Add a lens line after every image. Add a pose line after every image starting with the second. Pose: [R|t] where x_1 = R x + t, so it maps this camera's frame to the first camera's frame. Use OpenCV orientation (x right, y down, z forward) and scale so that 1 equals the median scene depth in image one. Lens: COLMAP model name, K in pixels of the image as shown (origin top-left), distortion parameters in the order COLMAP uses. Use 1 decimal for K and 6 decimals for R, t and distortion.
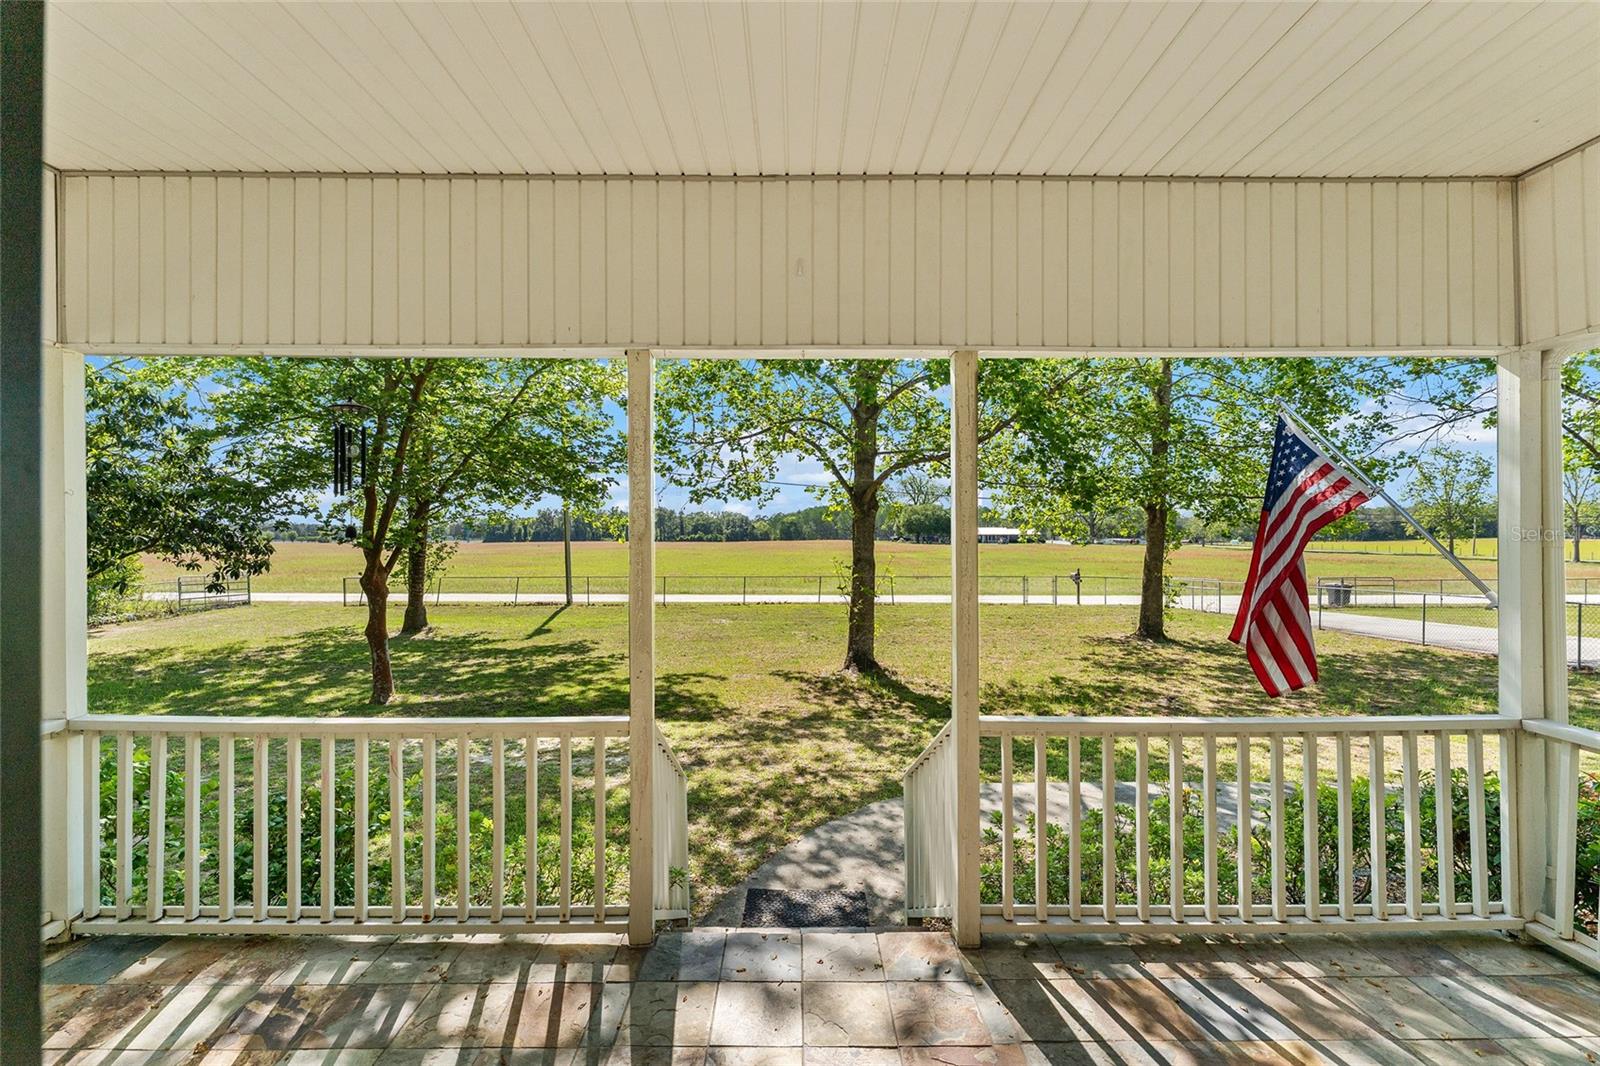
lens RADIAL K [[664.6, 0, 799.9], [0, 664.6, 543.5], [0, 0, 1]] dist [-0.000637, 0.000131]
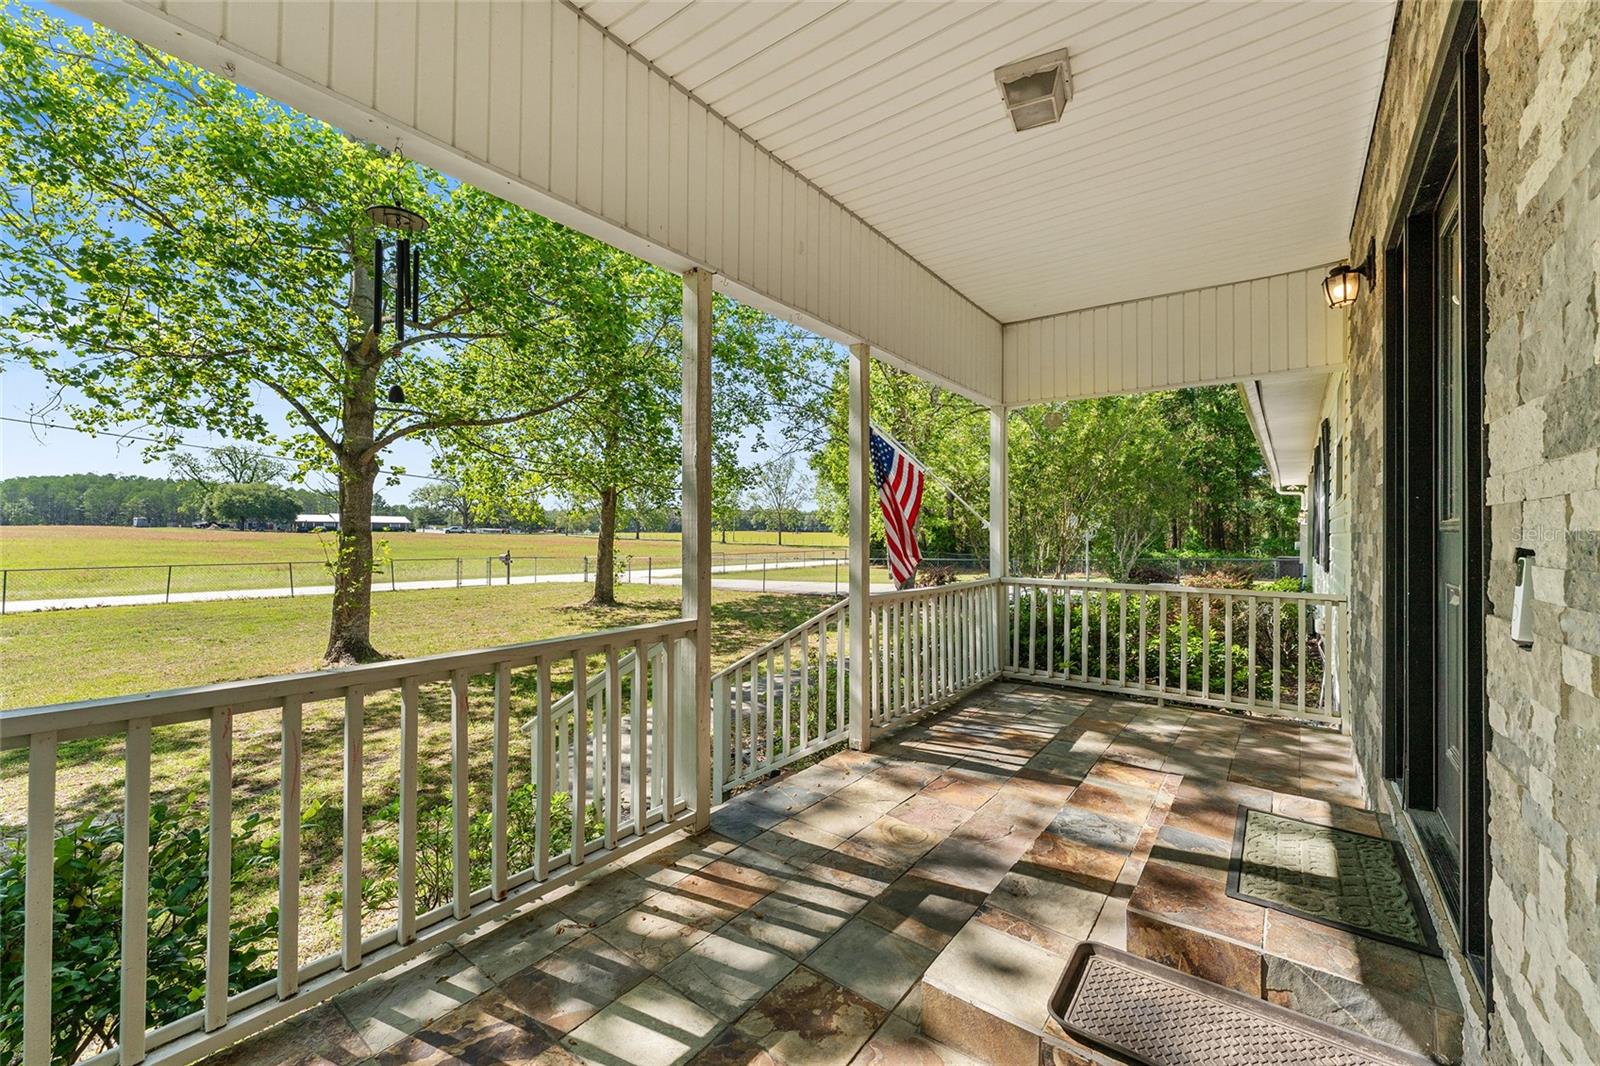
lens RADIAL K [[640.7, 0, 800.0], [0, 640.7, 533.0], [0, 0, 1]] dist [-0.000125, -0.000146]
pose [[0.610946, 0.004708, 0.791658, -0.216674], [-0.002507, 0.999989, -0.004013, 0.030274], [-0.791668, 0.000467, 0.610951, 0.056676]]
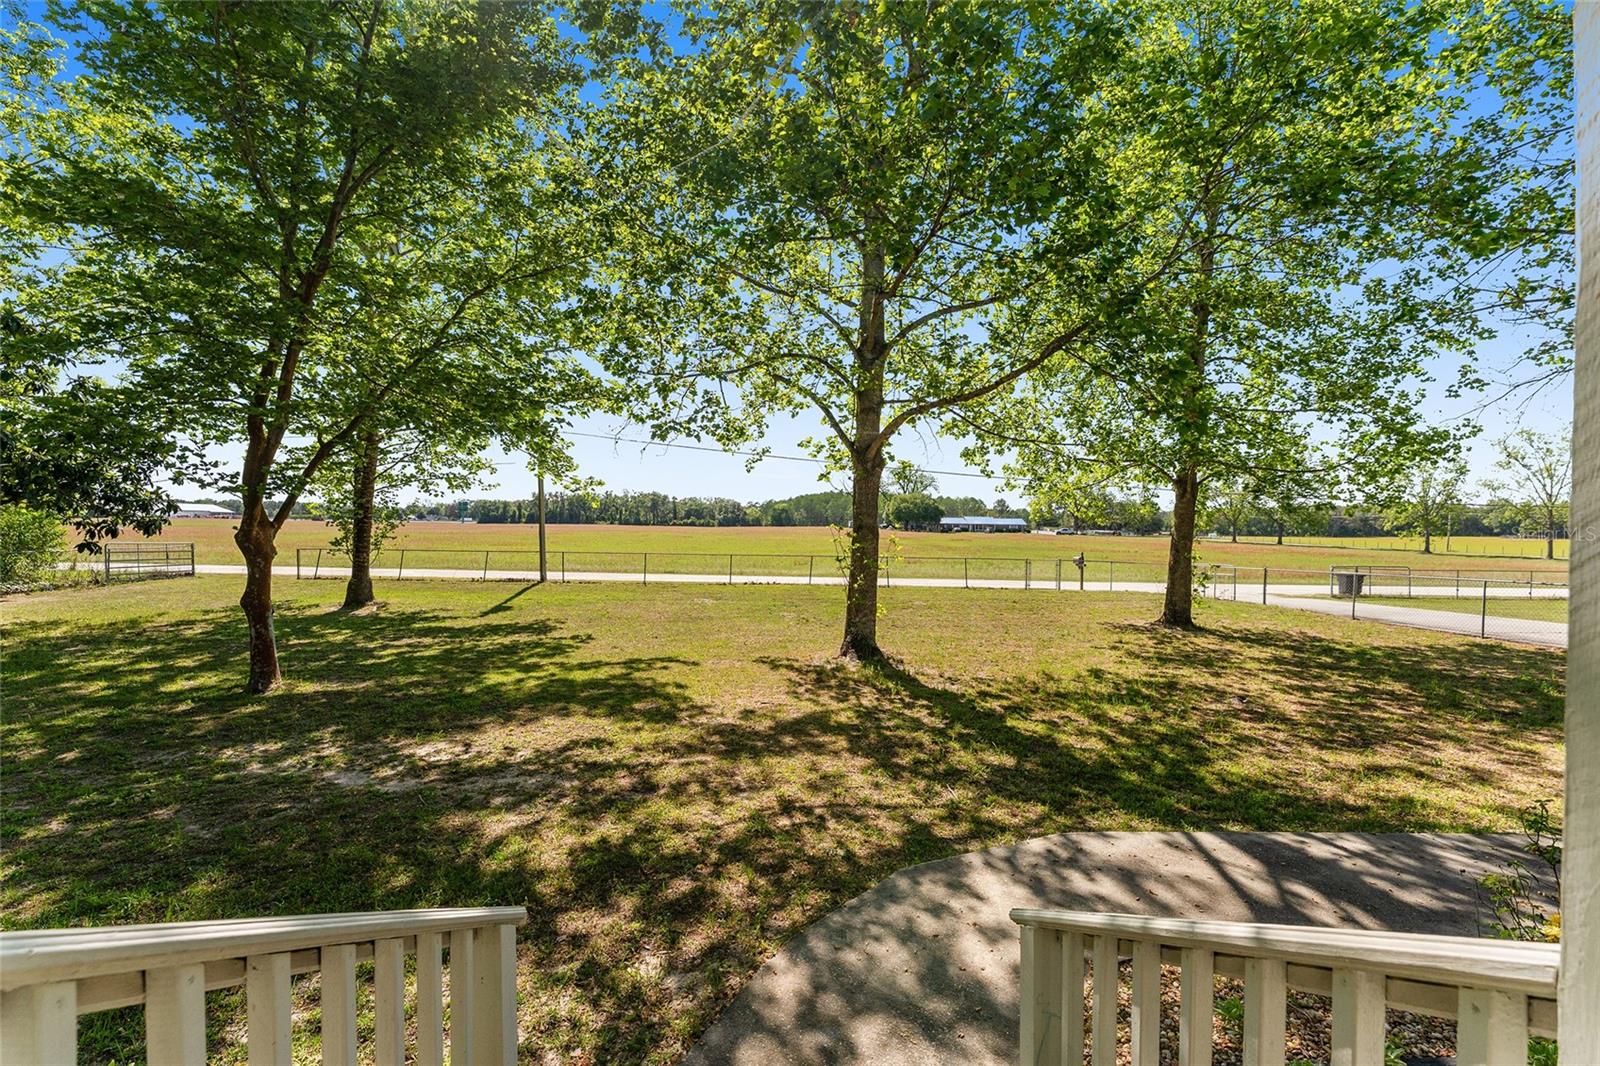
lens RADIAL K [[640.7, 0, 800.0], [0, 640.7, 533.0], [0, 0, 1]] dist [-0.000125, -0.000146]
pose [[0.999756, 0.016482, 0.014683, 0.000139], [-0.016508, 0.999862, 0.001661, 0.032988], [-0.014653, -0.001903, 0.999891, 0.193805]]
